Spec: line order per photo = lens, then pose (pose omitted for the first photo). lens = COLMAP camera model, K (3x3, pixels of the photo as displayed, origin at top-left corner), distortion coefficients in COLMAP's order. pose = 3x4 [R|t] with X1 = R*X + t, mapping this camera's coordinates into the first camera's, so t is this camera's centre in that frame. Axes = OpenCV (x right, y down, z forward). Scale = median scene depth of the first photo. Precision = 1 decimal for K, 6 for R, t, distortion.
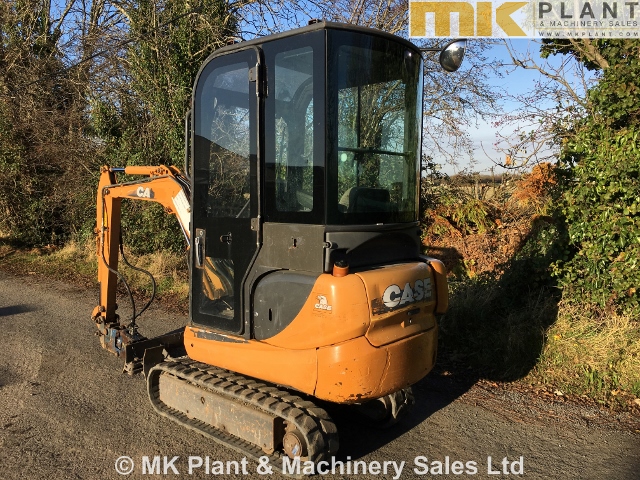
lens RADIAL K [[541.8, 0, 318.8], [0, 541.8, 240.7], [0, 0, 1]] dist [0.075817, -0.088985]
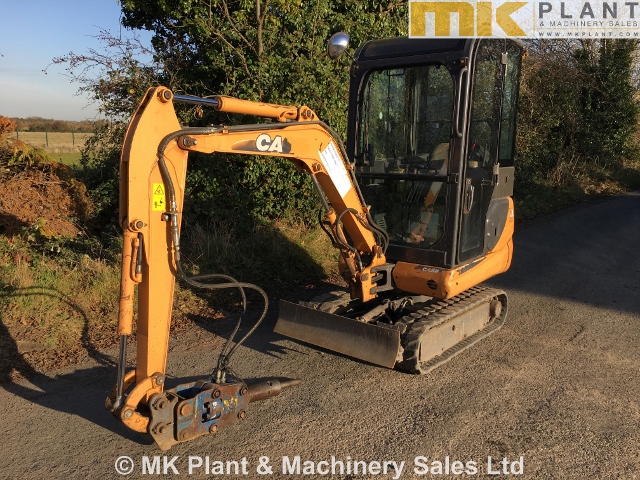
lens RADIAL K [[541.8, 0, 319.9], [0, 541.8, 237.7], [0, 0, 1]] dist [0.075817, -0.088985]
pose [[-0.024658, -0.173712, 0.984488, -1.333600], [0.072511, 0.981882, 0.175069, -0.120054], [-0.997063, 0.075703, -0.011615, 1.306923]]
